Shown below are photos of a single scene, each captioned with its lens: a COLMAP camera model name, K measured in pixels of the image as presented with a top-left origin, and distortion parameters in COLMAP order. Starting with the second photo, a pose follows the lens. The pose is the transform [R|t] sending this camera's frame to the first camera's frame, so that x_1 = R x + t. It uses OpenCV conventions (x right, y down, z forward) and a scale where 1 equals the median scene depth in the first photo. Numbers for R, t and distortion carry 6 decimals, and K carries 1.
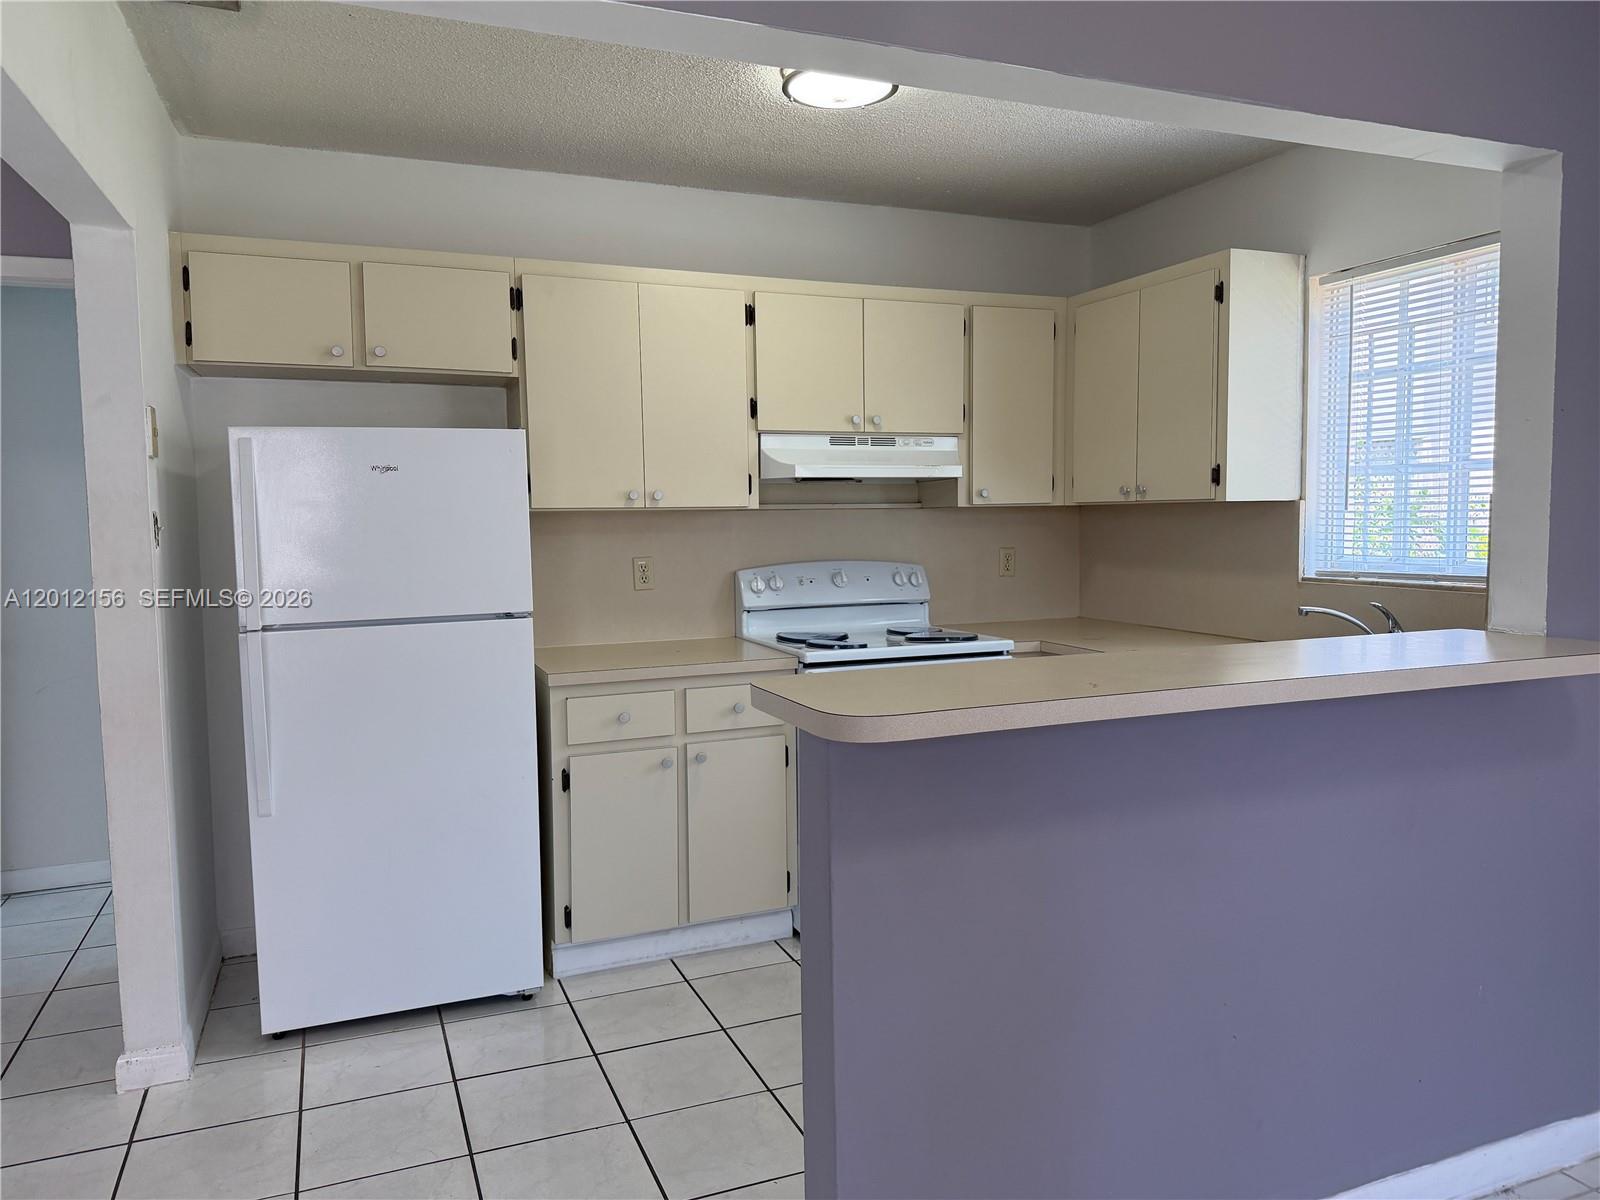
lens RADIAL K [[1126.9, 0, 800.0], [0, 1126.9, 600.0], [0, 0, 1]] dist [0.004543, -0.000038]
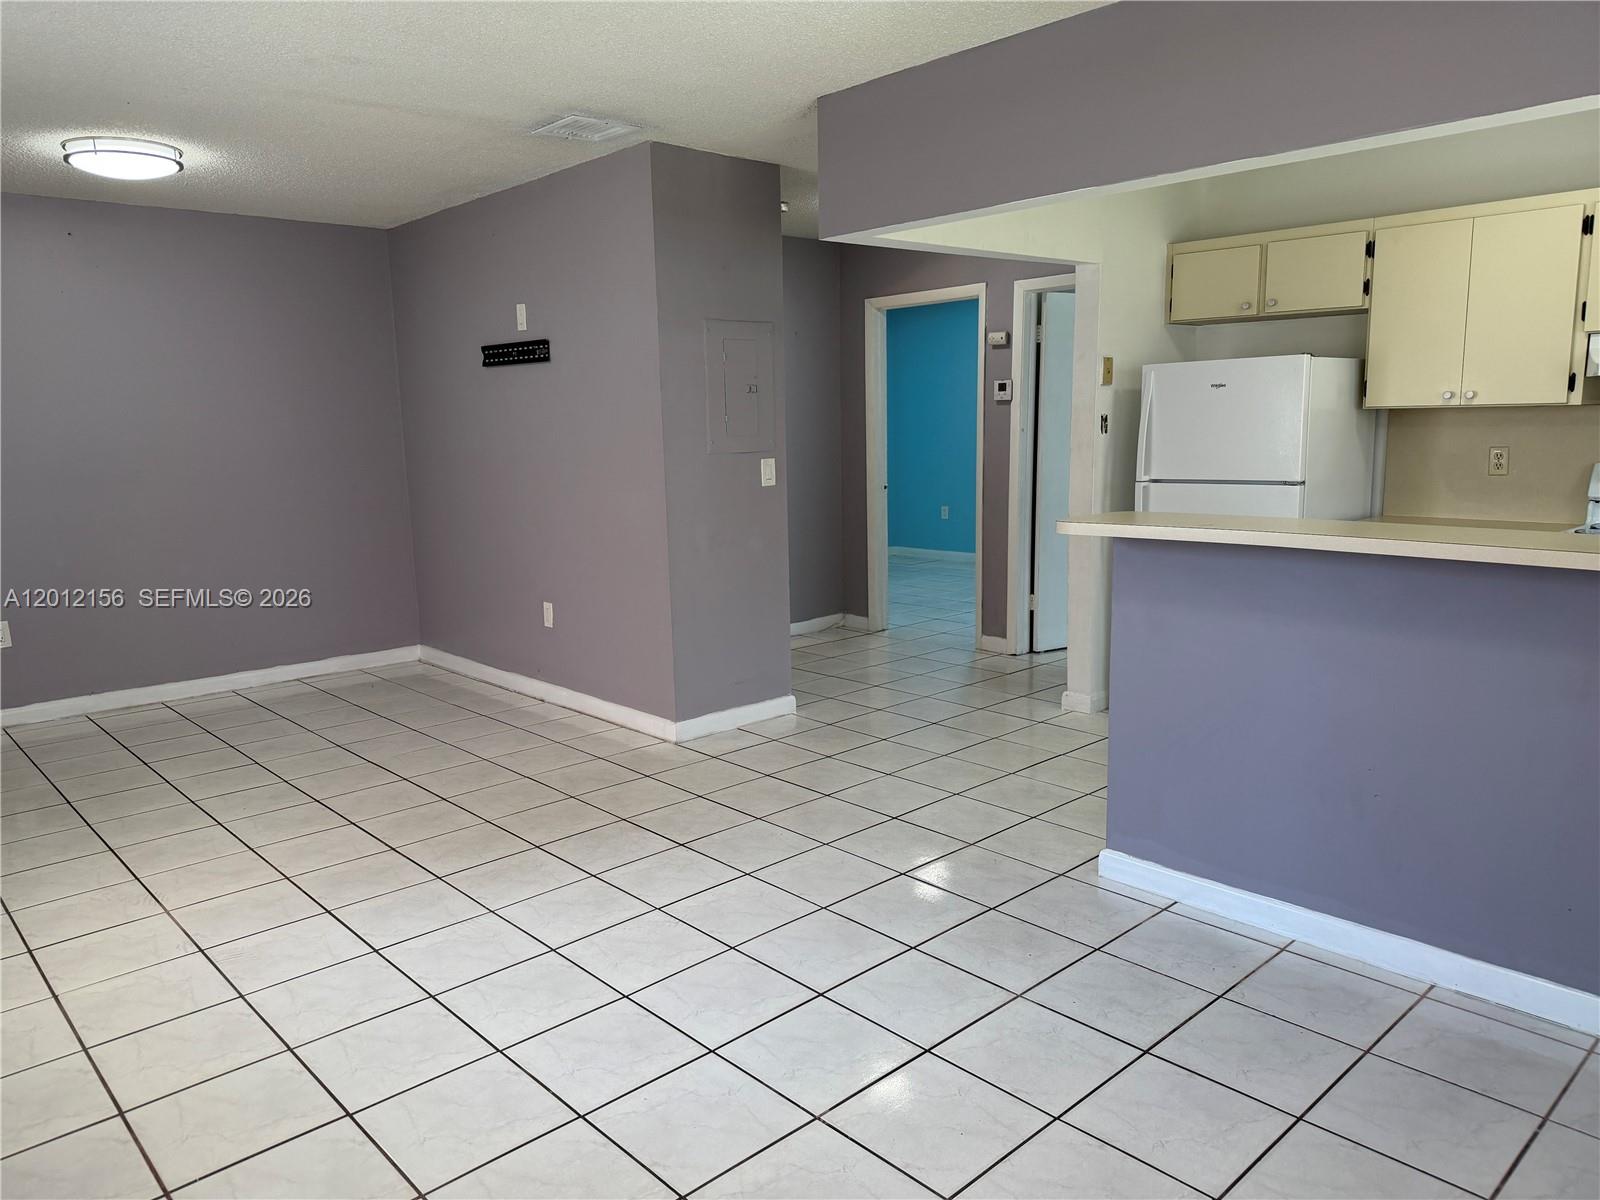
lens RADIAL K [[1126.9, 0, 800.0], [0, 1126.9, 600.0], [0, 0, 1]] dist [0.004543, -0.000038]
pose [[0.352442, 0.151997, -0.923408, 0.803768], [-0.056254, 0.988379, 0.141221, -0.006179], [0.934141, 0.002173, 0.356897, -0.109235]]
